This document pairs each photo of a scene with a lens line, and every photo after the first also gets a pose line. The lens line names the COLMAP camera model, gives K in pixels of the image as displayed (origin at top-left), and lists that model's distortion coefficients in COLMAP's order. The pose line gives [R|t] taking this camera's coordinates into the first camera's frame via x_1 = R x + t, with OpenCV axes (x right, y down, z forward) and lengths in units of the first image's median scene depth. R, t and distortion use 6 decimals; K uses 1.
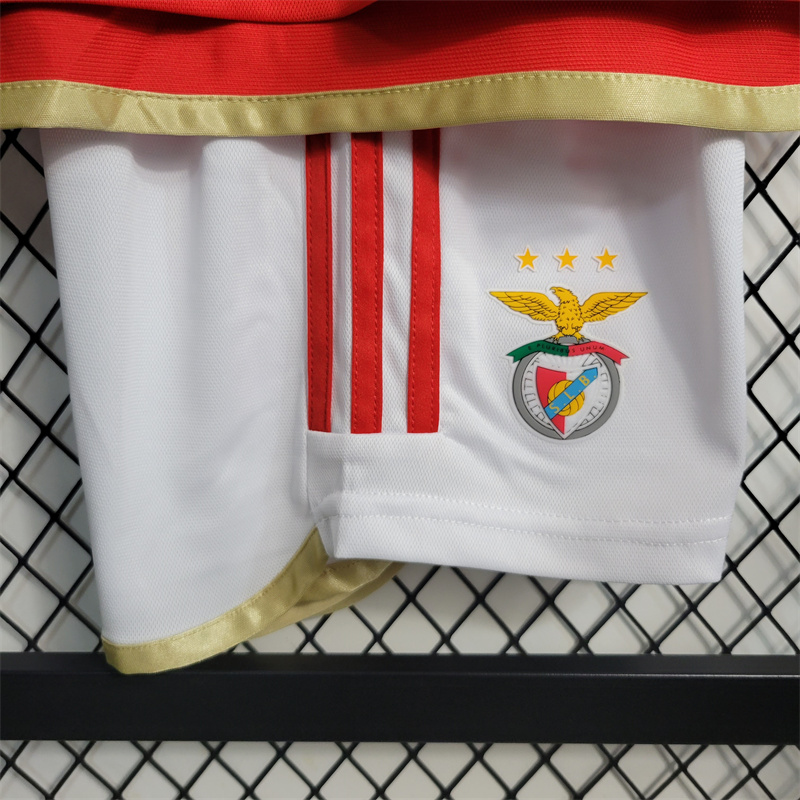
lens RADIAL K [[808.7, 0, 401.8], [0, 808.7, 400.5], [0, 0, 1]] dist [-0.000732, 0.000000]
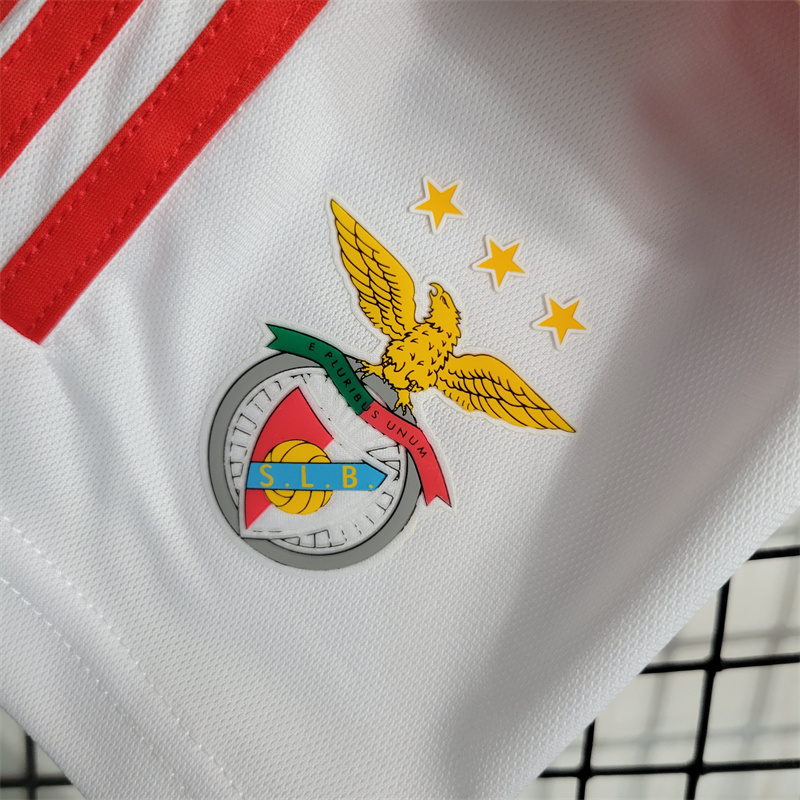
lens RADIAL K [[808.7, 0, 393.4], [0, 808.7, 395.1], [0, 0, 1]] dist [-0.000732, 0.000000]
pose [[0.732628, 0.678814, 0.049676, 0.188829], [-0.680630, 0.730719, 0.052847, -0.101318], [-0.000426, -0.072528, 0.997366, 0.535243]]
